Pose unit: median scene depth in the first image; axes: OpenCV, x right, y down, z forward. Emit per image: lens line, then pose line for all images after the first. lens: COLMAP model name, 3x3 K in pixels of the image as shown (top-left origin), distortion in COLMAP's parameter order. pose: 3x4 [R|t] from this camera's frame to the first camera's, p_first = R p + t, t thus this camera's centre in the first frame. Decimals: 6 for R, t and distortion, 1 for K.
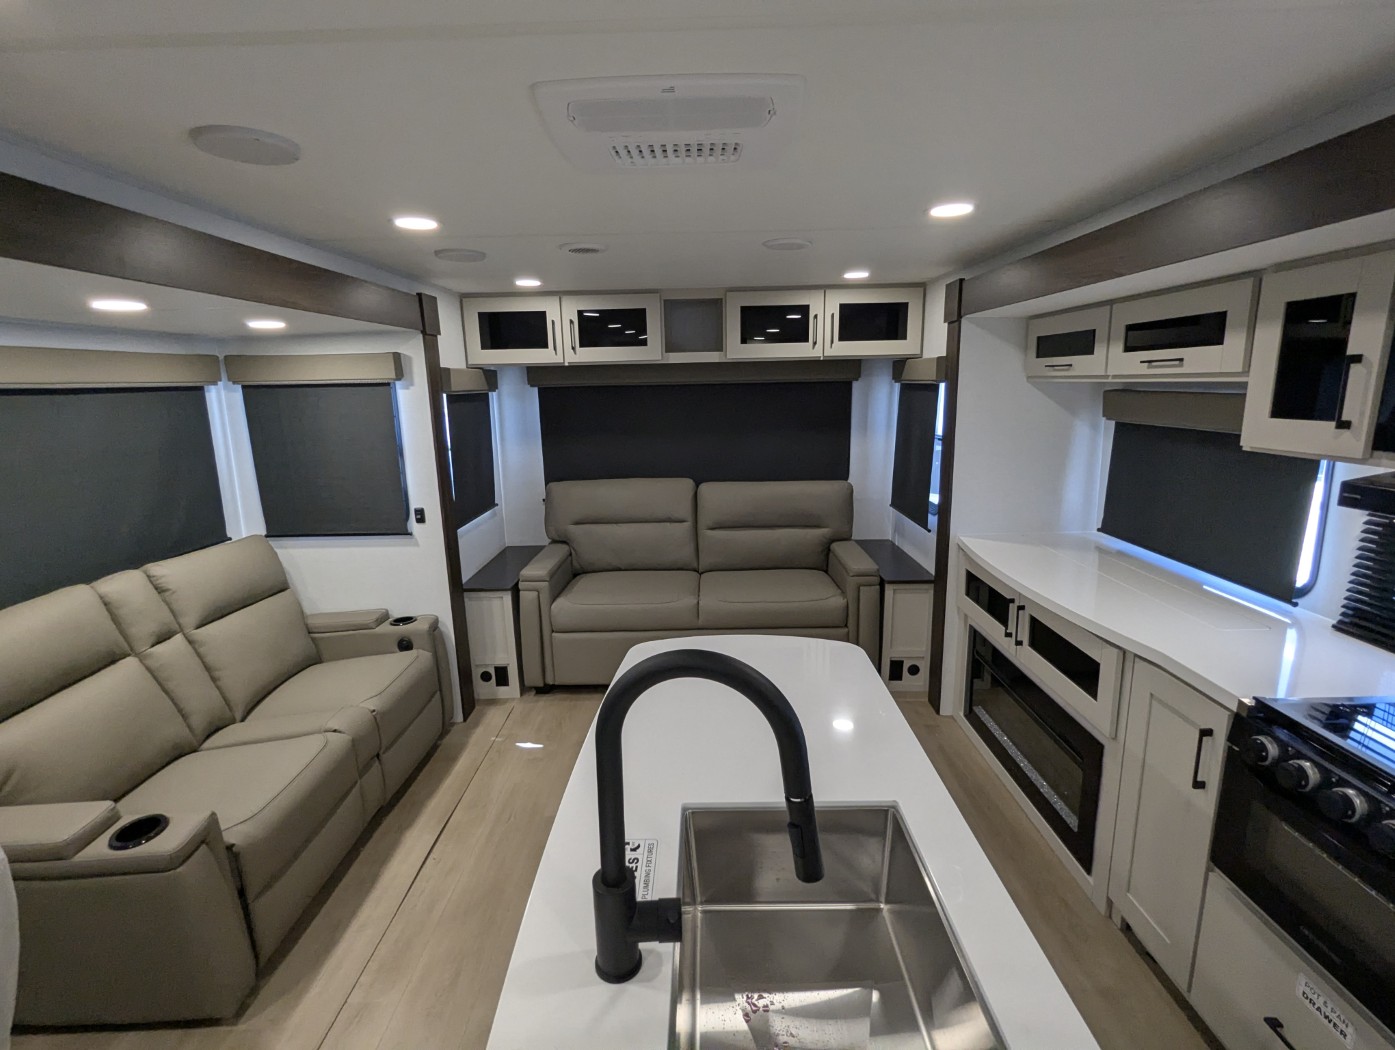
lens RADIAL K [[662.8, 0, 698.5], [0, 662.8, 526.3], [0, 0, 1]] dist [-0.002856, 0.001856]
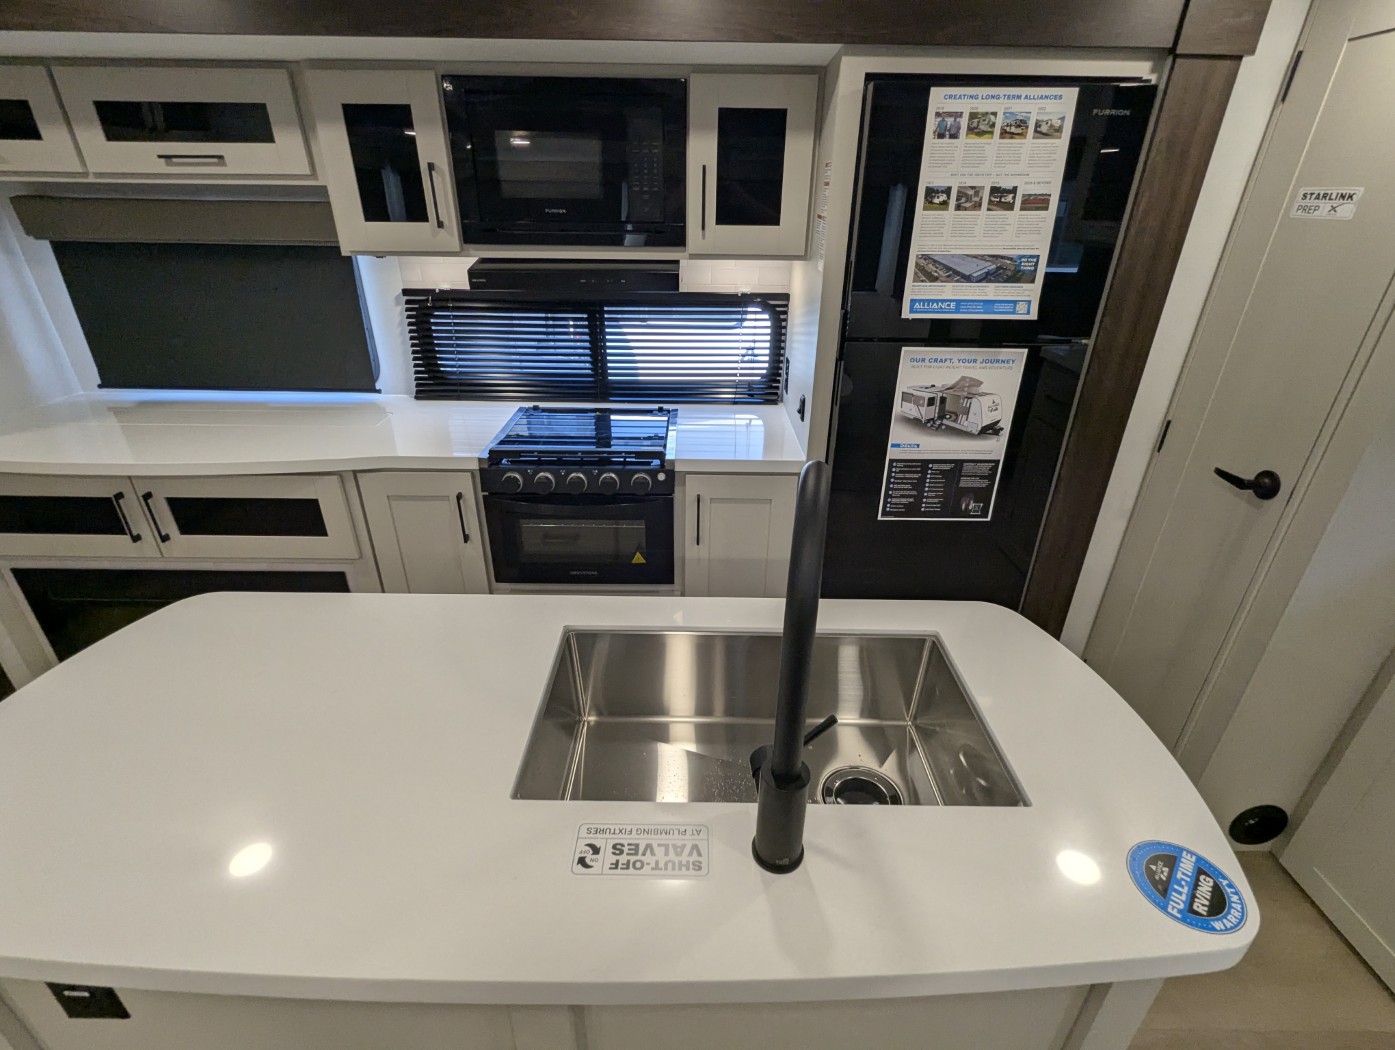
lens RADIAL K [[662.8, 0, 697.8], [0, 662.8, 527.2], [0, 0, 1]] dist [-0.002856, 0.001856]
pose [[-0.006667, -0.426392, 0.904514, -0.200982], [0.199259, 0.885828, 0.419052, -0.035616], [-0.979924, 0.183026, 0.079056, 0.255389]]
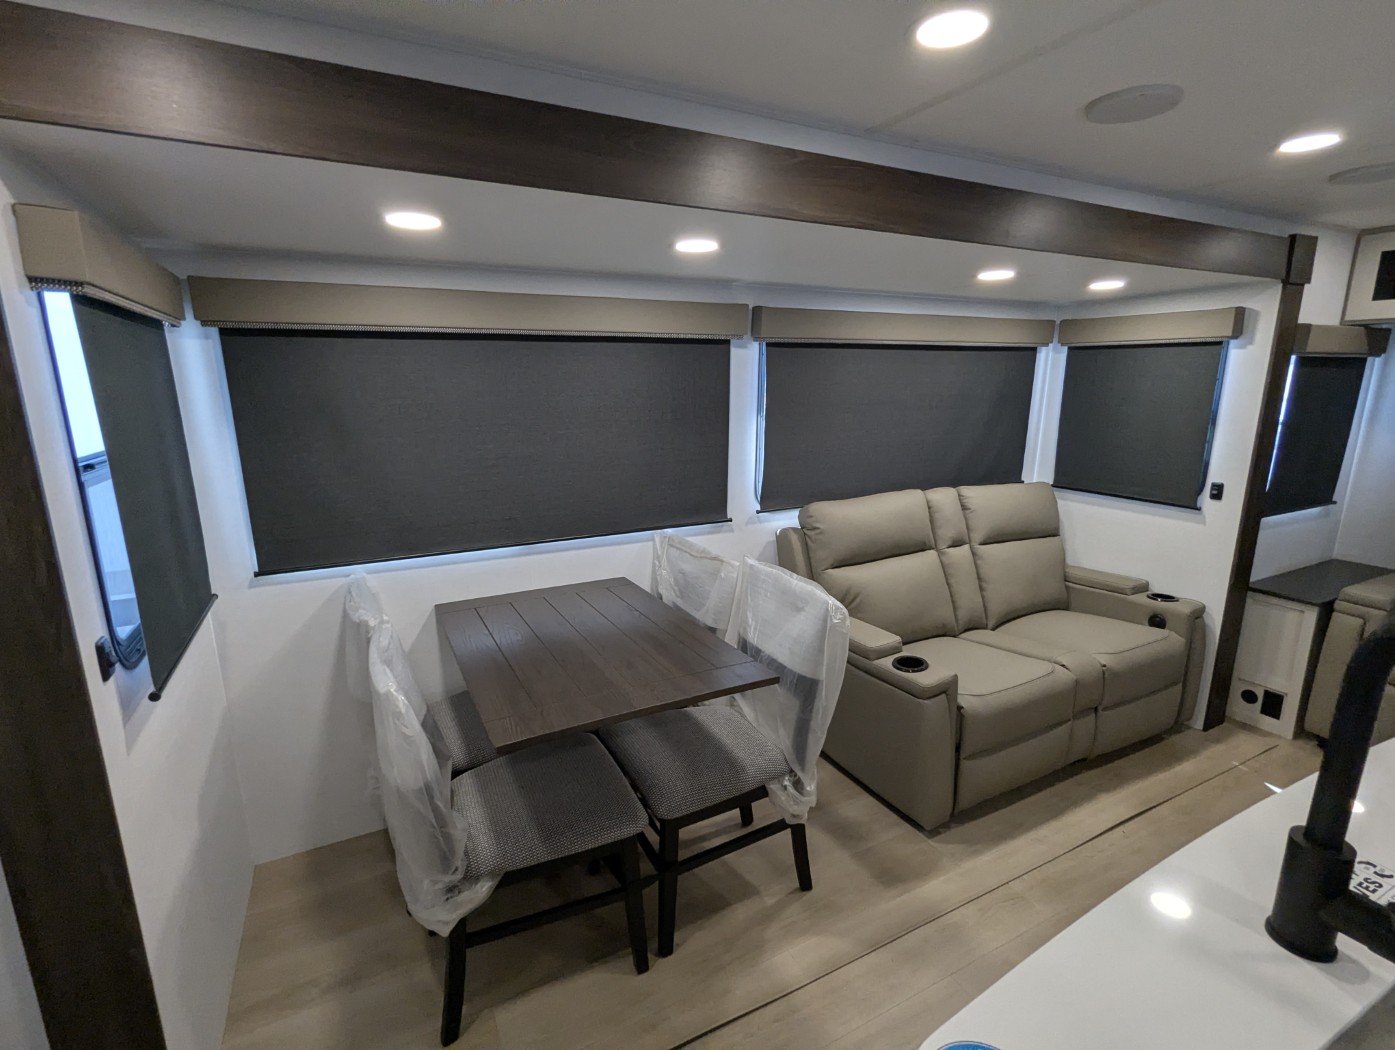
lens RADIAL K [[662.8, 0, 696.9], [0, 662.8, 525.4], [0, 0, 1]] dist [-0.002856, 0.001856]
pose [[0.460048, 0.214259, -0.861655, 0.040474], [-0.194084, 0.971246, 0.137886, 0.043934], [0.866422, 0.103799, 0.488404, -0.045919]]
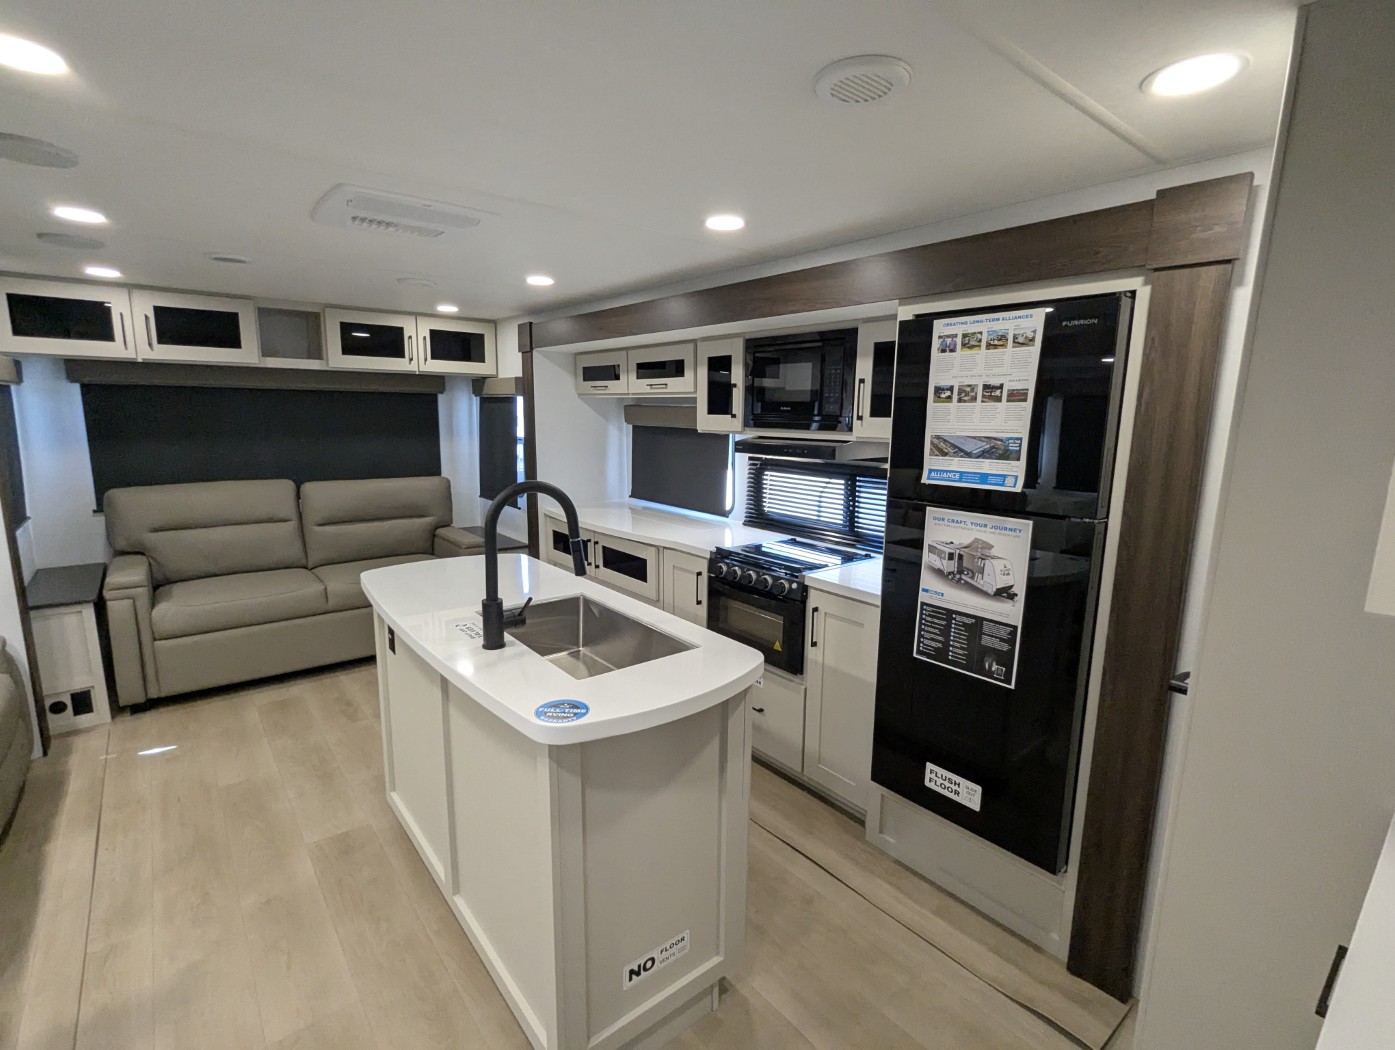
lens RADIAL K [[662.8, 0, 697.4], [0, 662.8, 528.2], [0, 0, 1]] dist [-0.002856, 0.001856]
pose [[0.772184, -0.079411, 0.630417, -0.242011], [0.103854, 0.994591, -0.001925, 0.097424], [-0.626854, 0.066957, 0.776254, -0.275381]]
